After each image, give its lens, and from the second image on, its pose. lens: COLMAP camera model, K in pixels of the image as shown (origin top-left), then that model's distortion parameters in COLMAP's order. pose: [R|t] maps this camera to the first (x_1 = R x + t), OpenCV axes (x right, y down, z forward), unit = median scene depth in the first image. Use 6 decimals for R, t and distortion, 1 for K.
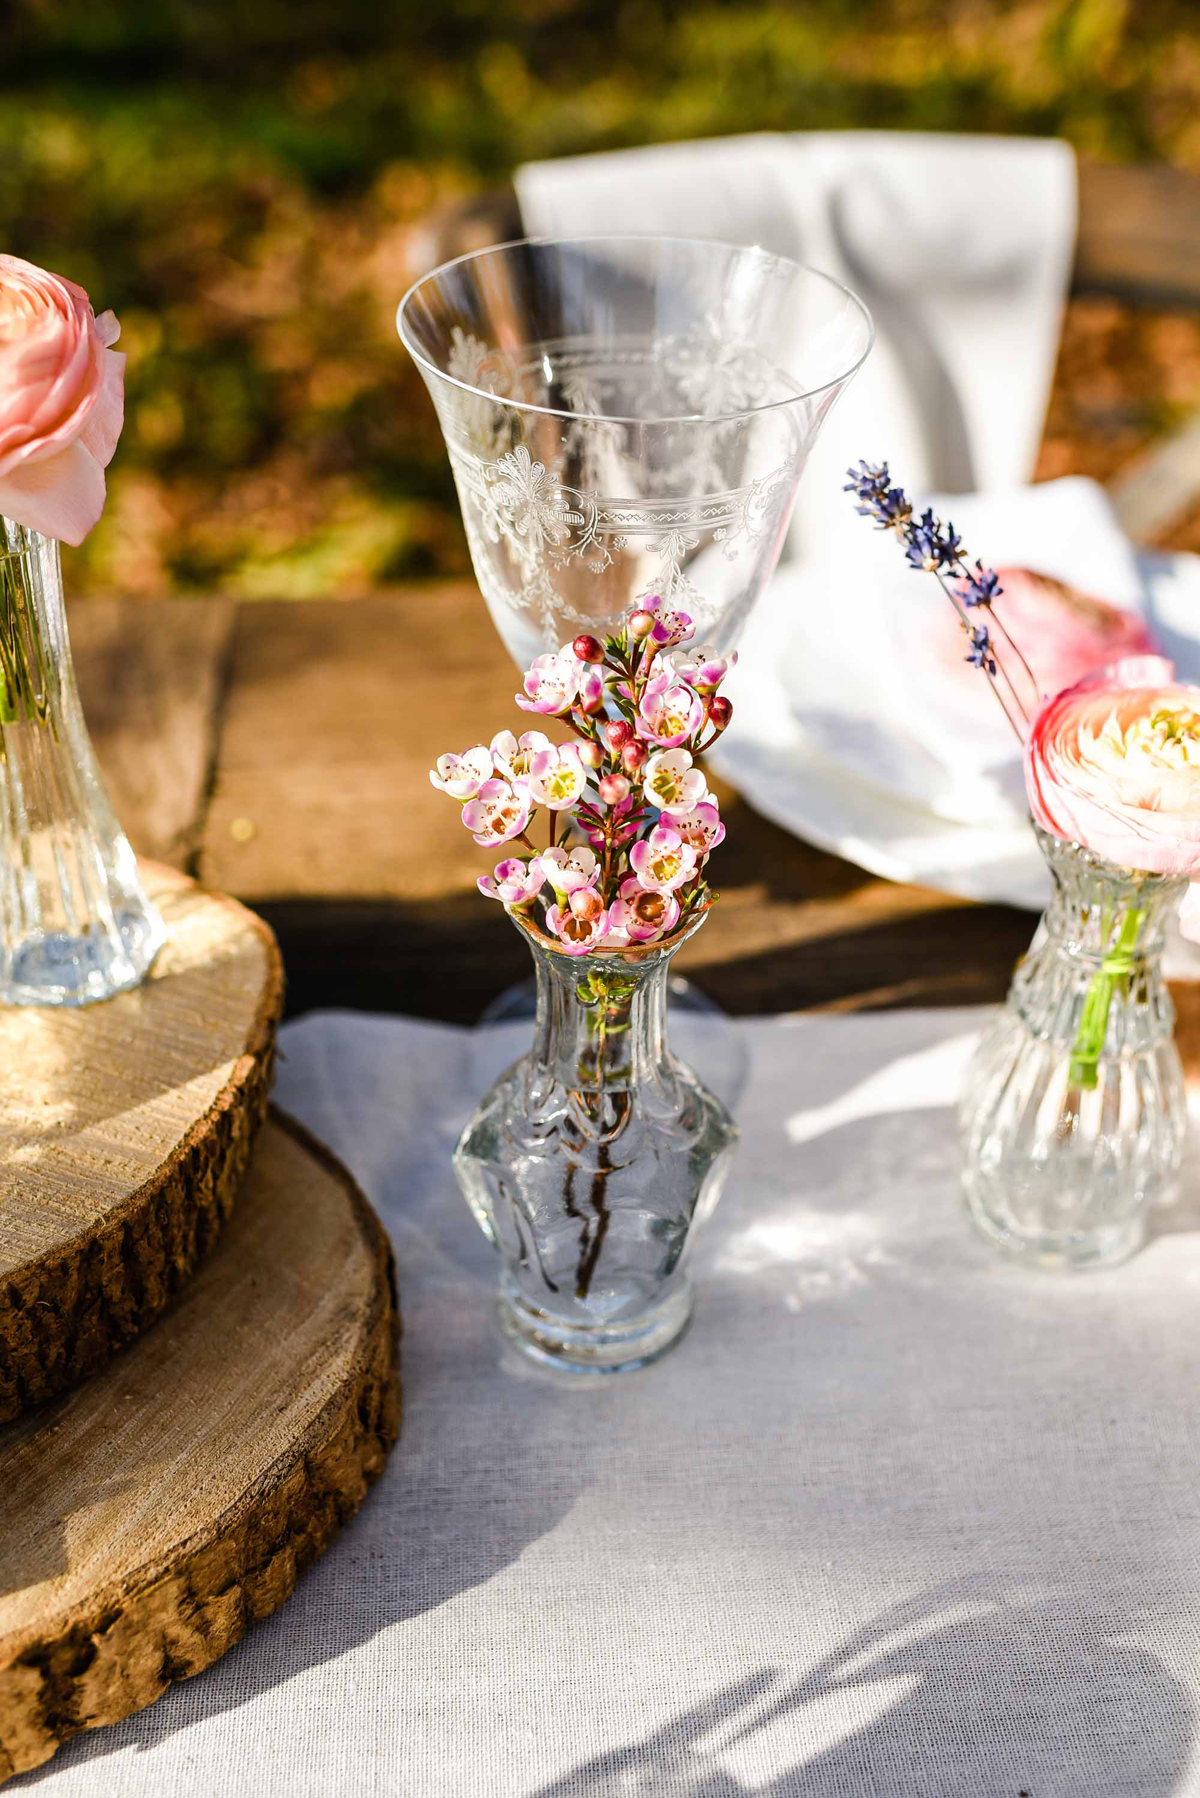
lens RADIAL K [[1890.3, 0, 600.7], [0, 1890.3, 896.2], [0, 0, 1]] dist [0.004906, 0.000000]
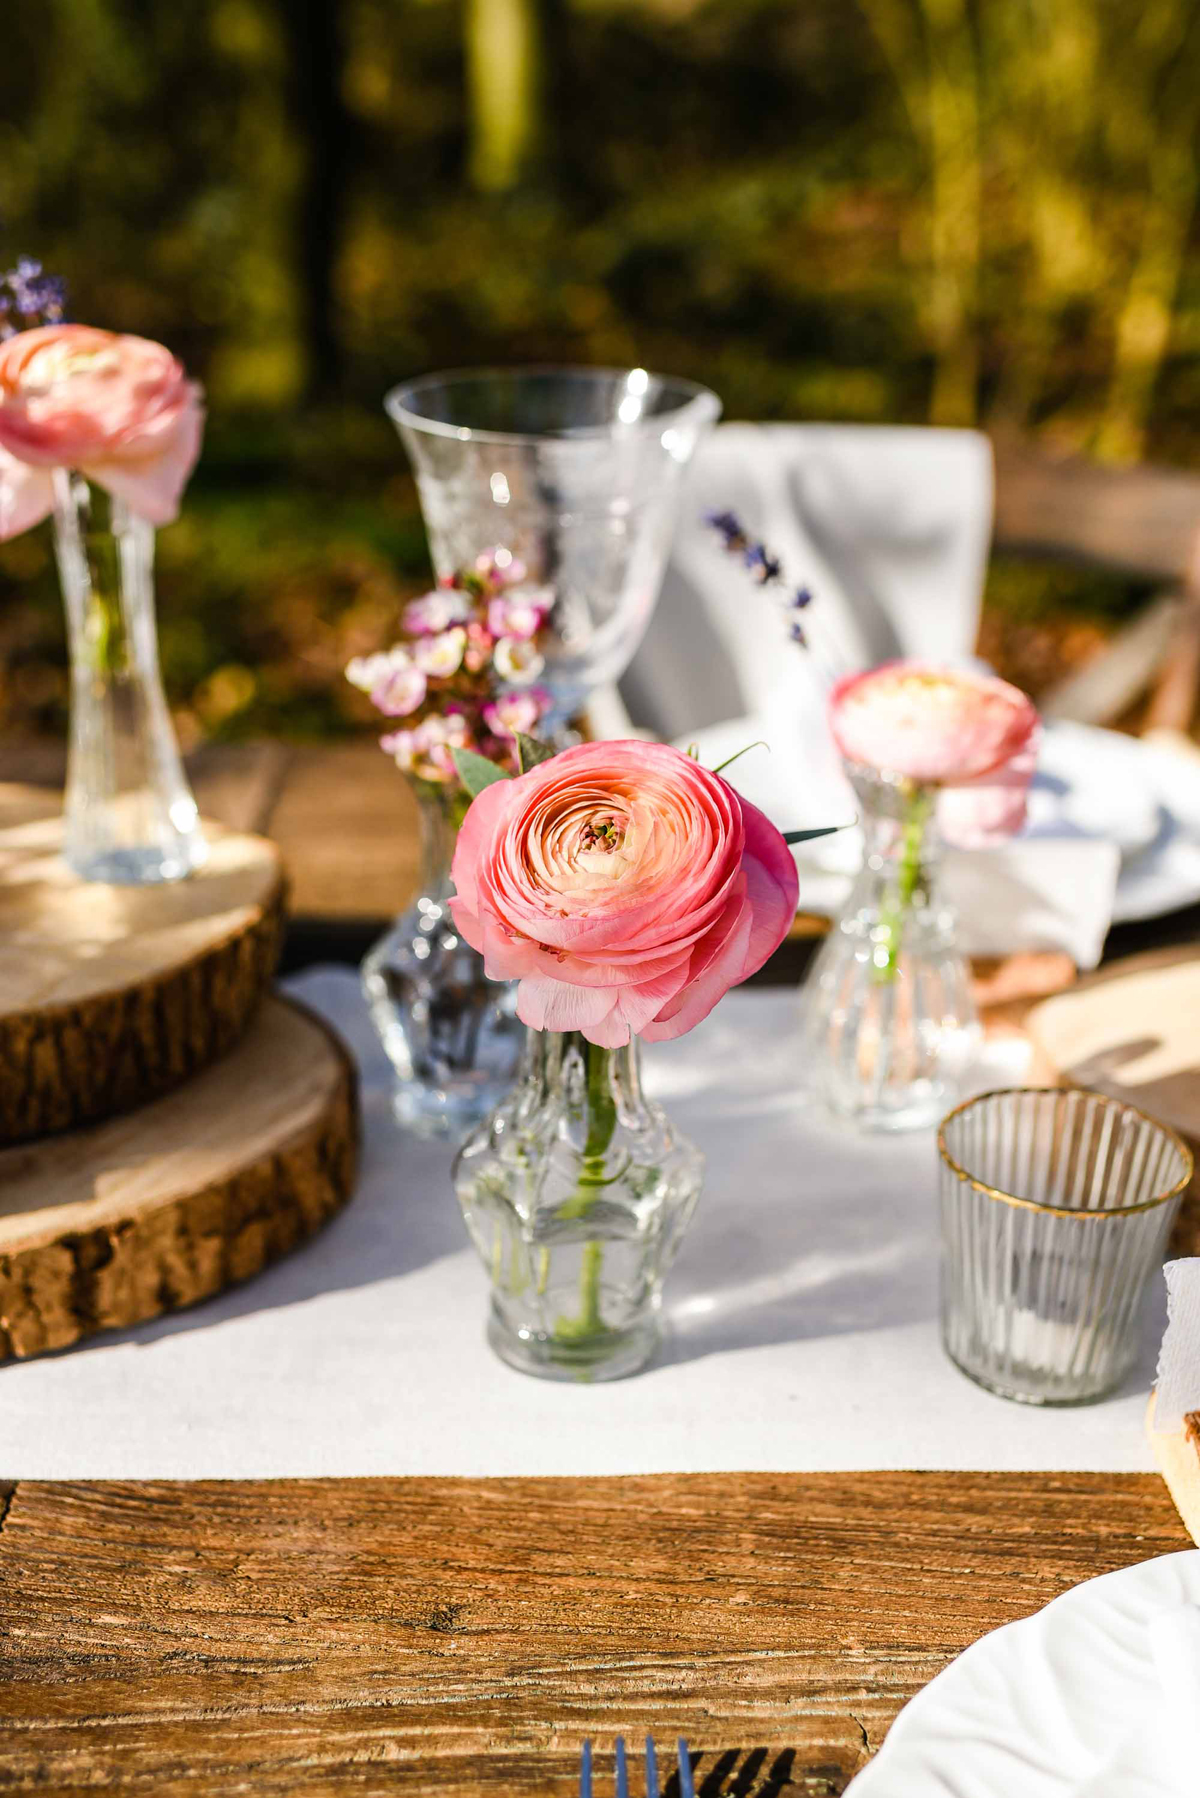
lens RADIAL K [[1890.3, 0, 603.0], [0, 1890.3, 911.6], [0, 0, 1]] dist [0.004906, 0.000000]
pose [[0.999031, 0.018802, -0.039805, 0.116729], [-0.026734, 0.977495, -0.209257, 0.362064], [0.034975, 0.210118, 0.977050, -0.322266]]
